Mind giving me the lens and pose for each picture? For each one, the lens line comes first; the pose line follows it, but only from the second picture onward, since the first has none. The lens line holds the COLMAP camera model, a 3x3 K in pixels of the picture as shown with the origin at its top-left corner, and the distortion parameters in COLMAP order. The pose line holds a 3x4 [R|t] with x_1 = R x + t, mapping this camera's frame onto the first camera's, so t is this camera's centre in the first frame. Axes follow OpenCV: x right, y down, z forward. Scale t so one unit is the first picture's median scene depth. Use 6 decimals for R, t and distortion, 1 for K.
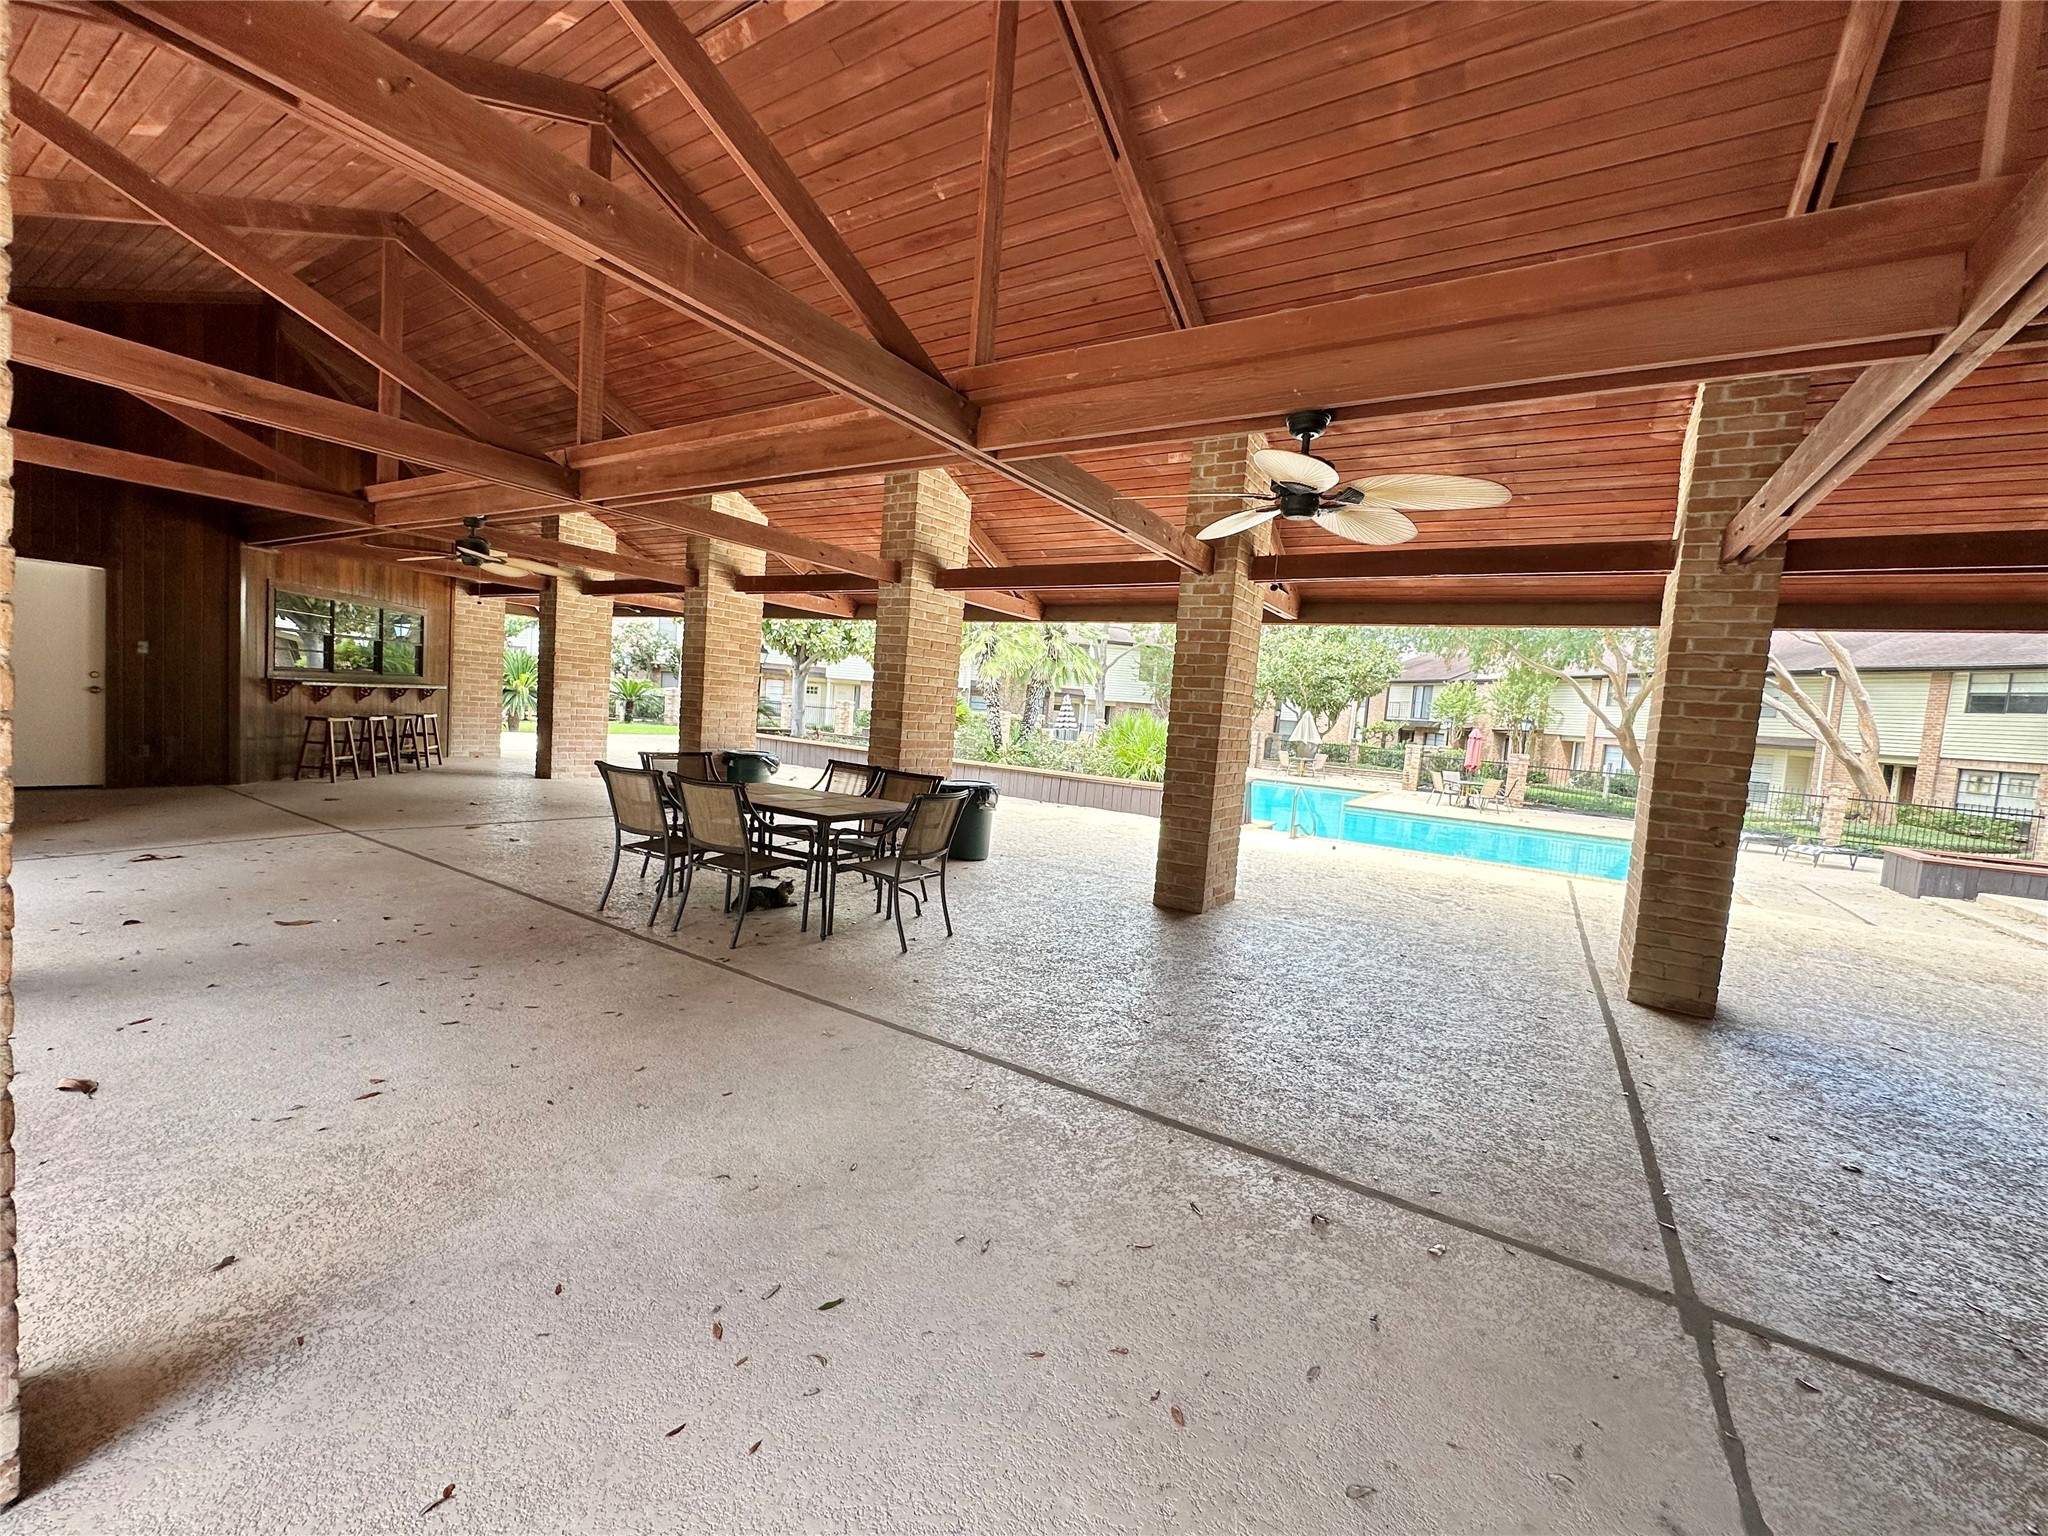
lens RADIAL K [[818.7, 0, 1021.8], [0, 818.7, 766.0], [0, 0, 1]] dist [-0.003706, 0.000225]
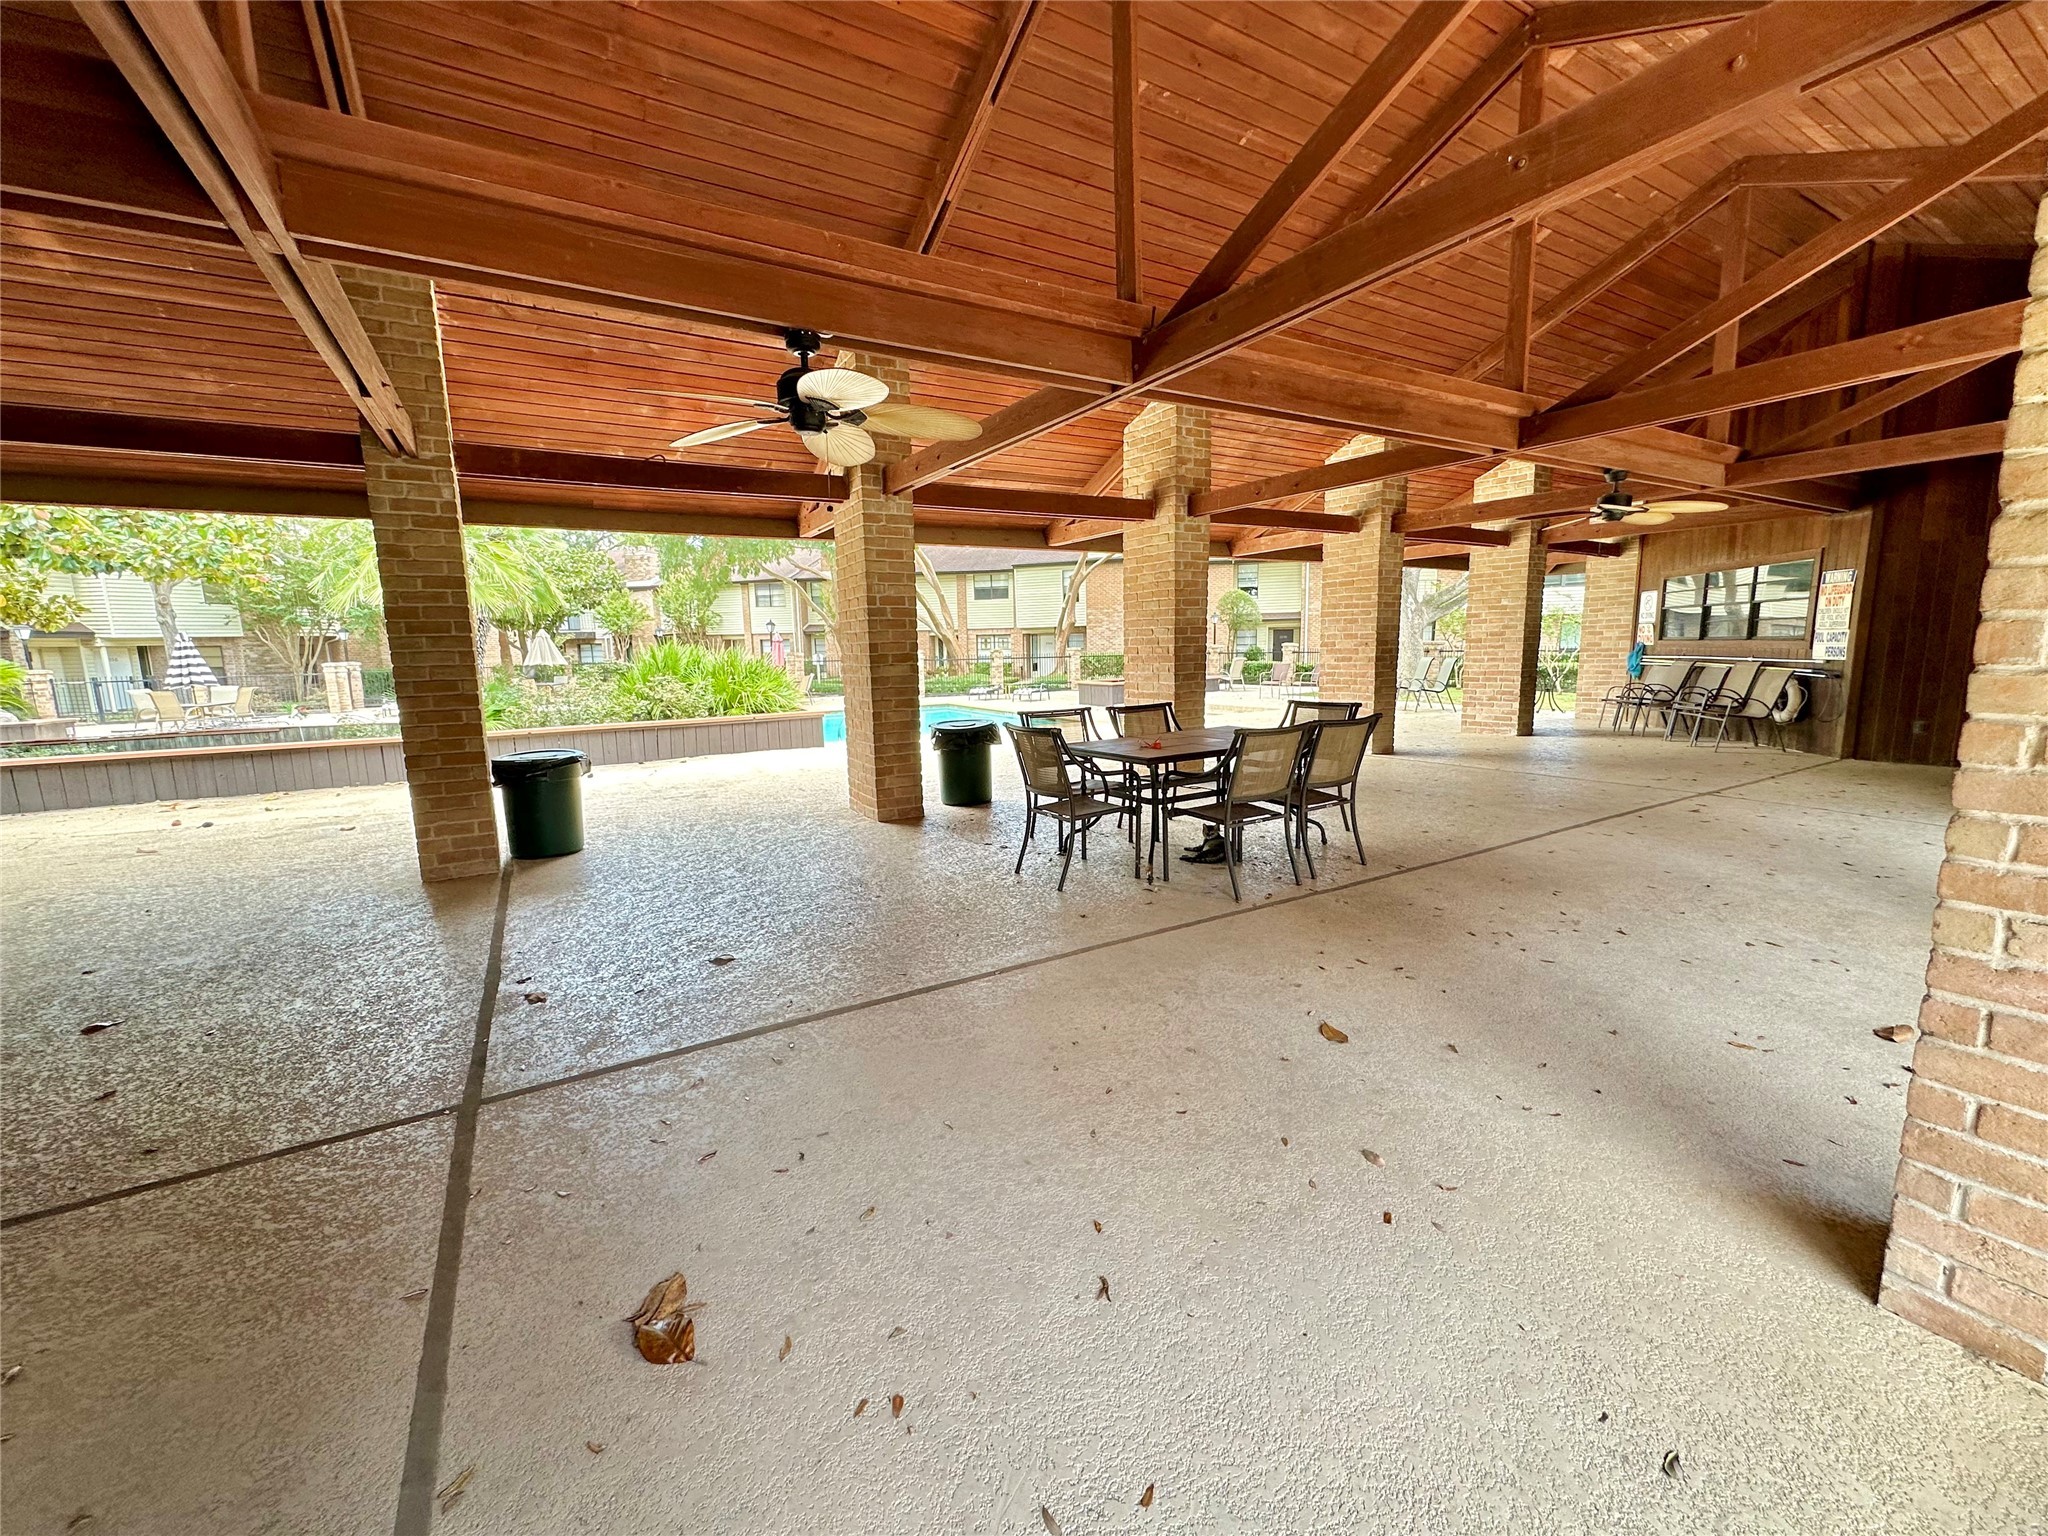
lens RADIAL K [[818.7, 0, 1021.3], [0, 818.7, 766.7], [0, 0, 1]] dist [-0.003706, 0.000225]
pose [[0.458333, -0.217746, 0.861694, -0.500201], [0.118192, 0.975846, 0.183725, -0.055261], [-0.880887, 0.017638, 0.472999, 0.296175]]
